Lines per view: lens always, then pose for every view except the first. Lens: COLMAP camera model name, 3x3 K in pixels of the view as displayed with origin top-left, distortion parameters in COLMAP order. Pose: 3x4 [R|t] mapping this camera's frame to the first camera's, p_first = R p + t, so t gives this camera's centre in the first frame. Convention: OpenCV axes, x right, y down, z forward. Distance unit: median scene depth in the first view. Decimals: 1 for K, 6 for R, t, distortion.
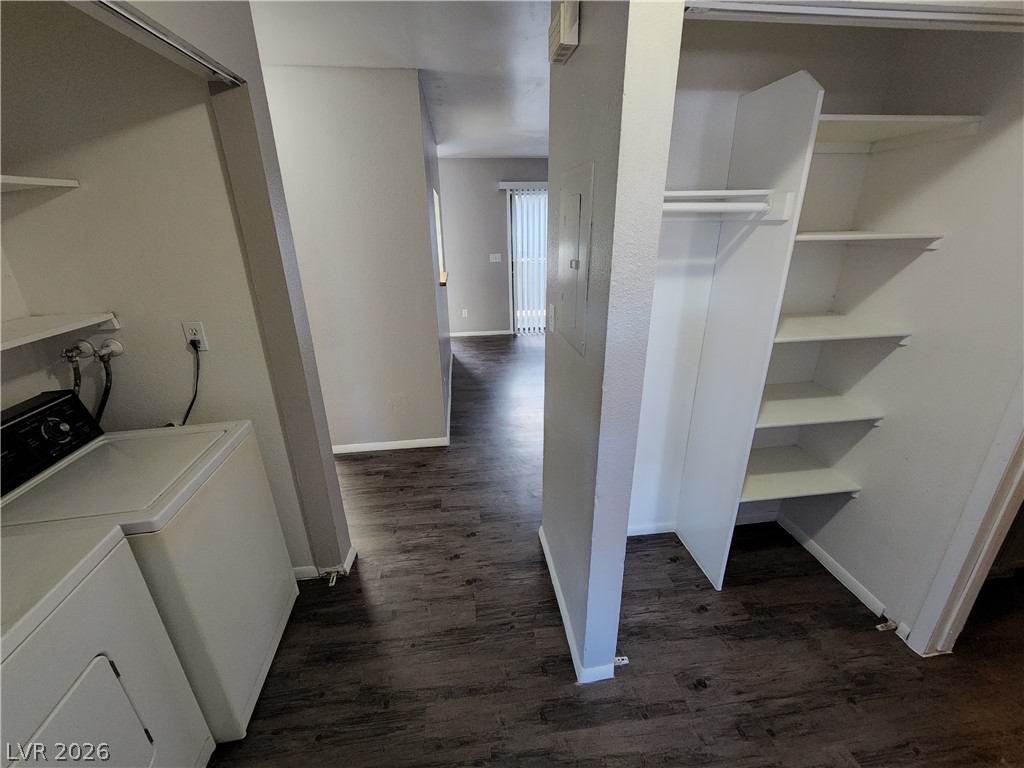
lens RADIAL K [[412.7, 0, 512.0], [0, 412.7, 384.0], [0, 0, 1]] dist [-0.000942, -0.000013]
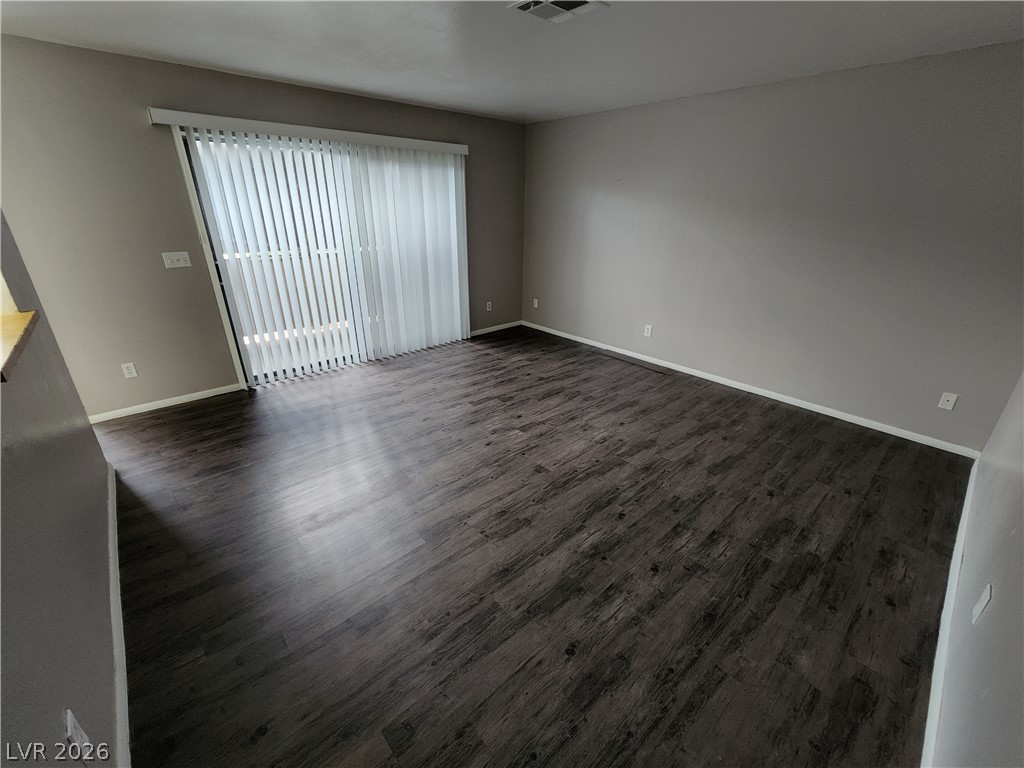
lens RADIAL K [[422.6, 0, 512.0], [0, 422.6, 384.0], [0, 0, 1]] dist [-0.001086, 0.000115]
pose [[0.820439, -0.194203, 0.537740, -0.010294], [0.173922, 0.980744, 0.088836, -0.126004], [-0.544638, 0.020641, 0.838417, 0.327231]]
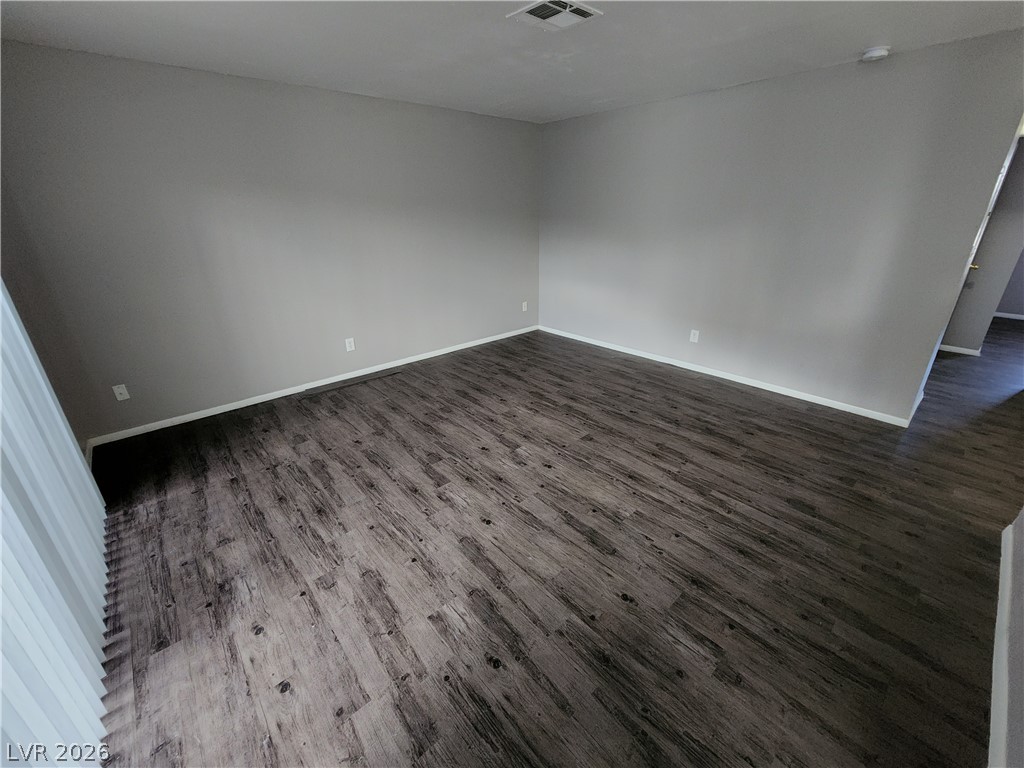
lens RADIAL K [[422.6, 0, 512.0], [0, 422.6, 384.0], [0, 0, 1]] dist [-0.001086, 0.000115]
pose [[-0.567970, -0.291912, 0.769544, -0.075809], [0.312869, 0.788228, 0.529915, -0.323452], [-0.761264, 0.541742, -0.356360, 0.858597]]
